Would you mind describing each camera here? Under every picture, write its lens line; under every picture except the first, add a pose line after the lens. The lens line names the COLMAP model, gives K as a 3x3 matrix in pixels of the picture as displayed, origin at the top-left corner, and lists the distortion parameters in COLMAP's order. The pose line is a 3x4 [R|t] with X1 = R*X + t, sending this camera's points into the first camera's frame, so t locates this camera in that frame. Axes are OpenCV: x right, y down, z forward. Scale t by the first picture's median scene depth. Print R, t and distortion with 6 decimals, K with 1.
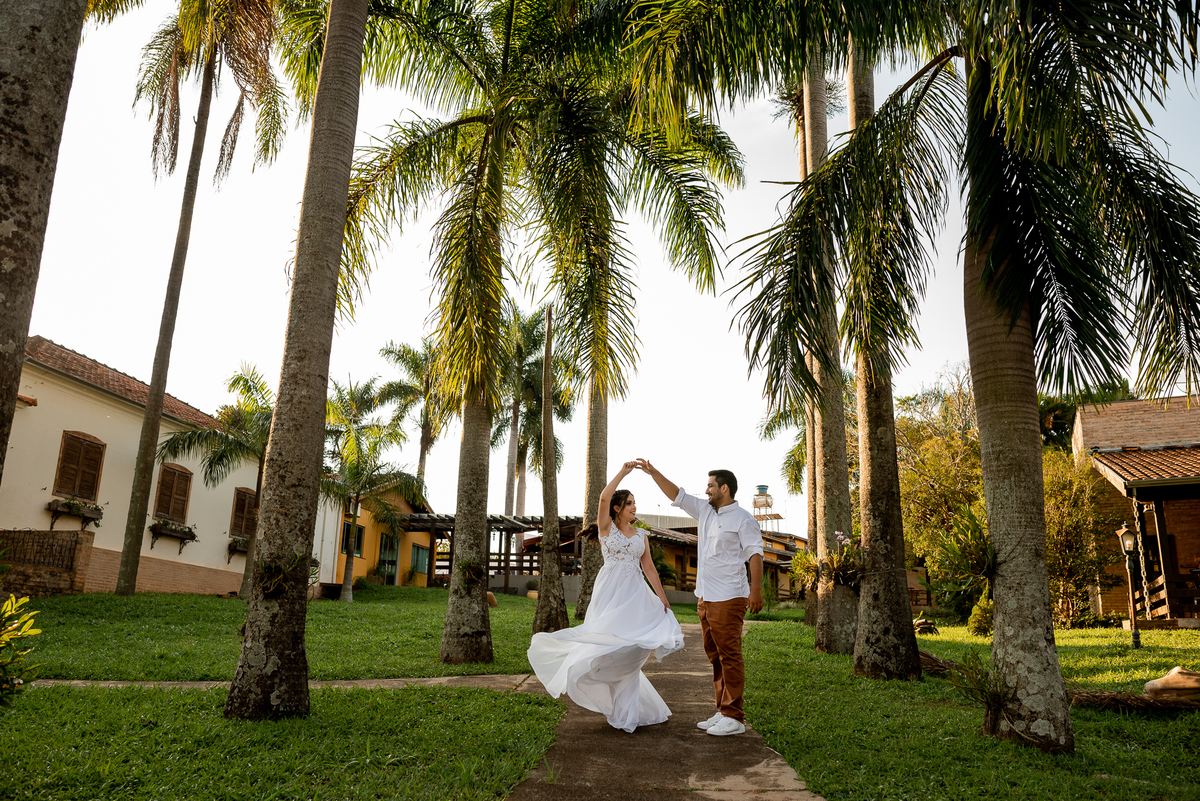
lens RADIAL K [[875.8, 0, 605.8], [0, 875.8, 404.1], [0, 0, 1]] dist [-0.055264, 0.028963]
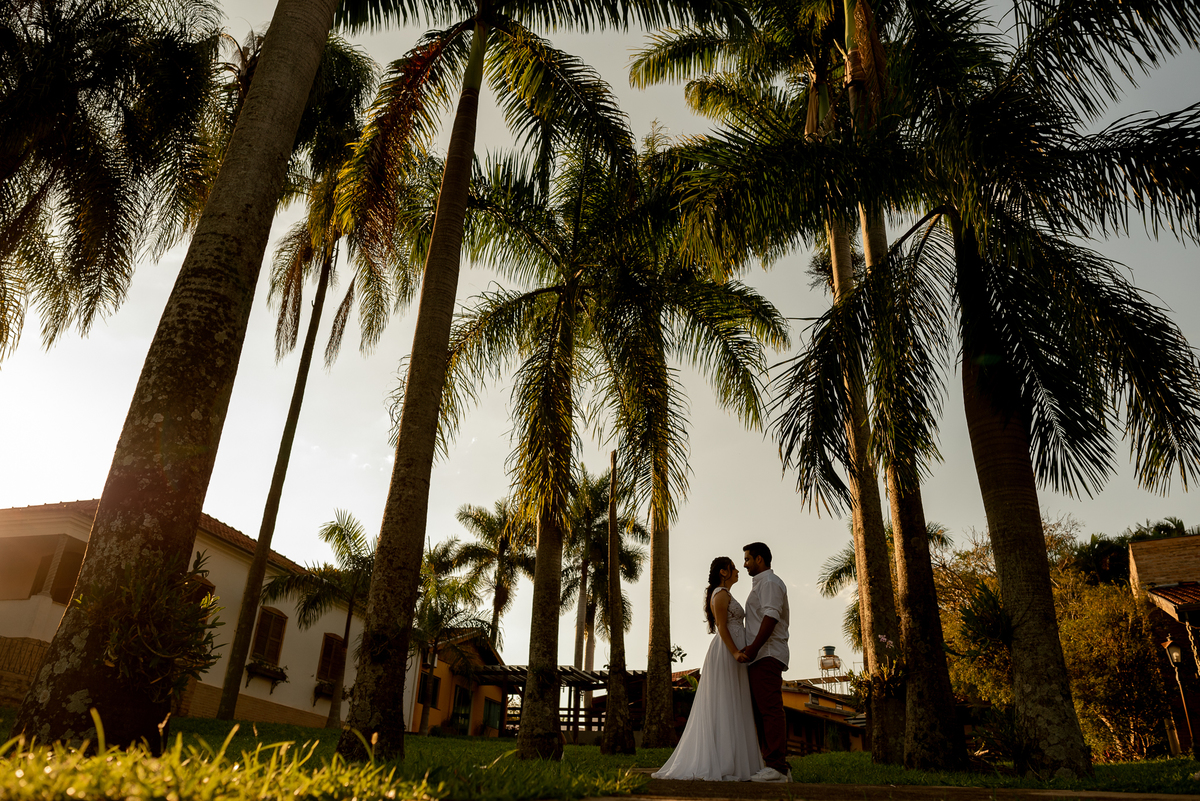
lens RADIAL K [[875.8, 0, 594.7], [0, 875.8, 399.8], [0, 0, 1]] dist [-0.055264, 0.028963]
pose [[0.995848, -0.023738, -0.087883, 0.012773], [0.003407, 0.974444, -0.224604, 0.091999], [0.090969, 0.223372, 0.970479, -0.126390]]
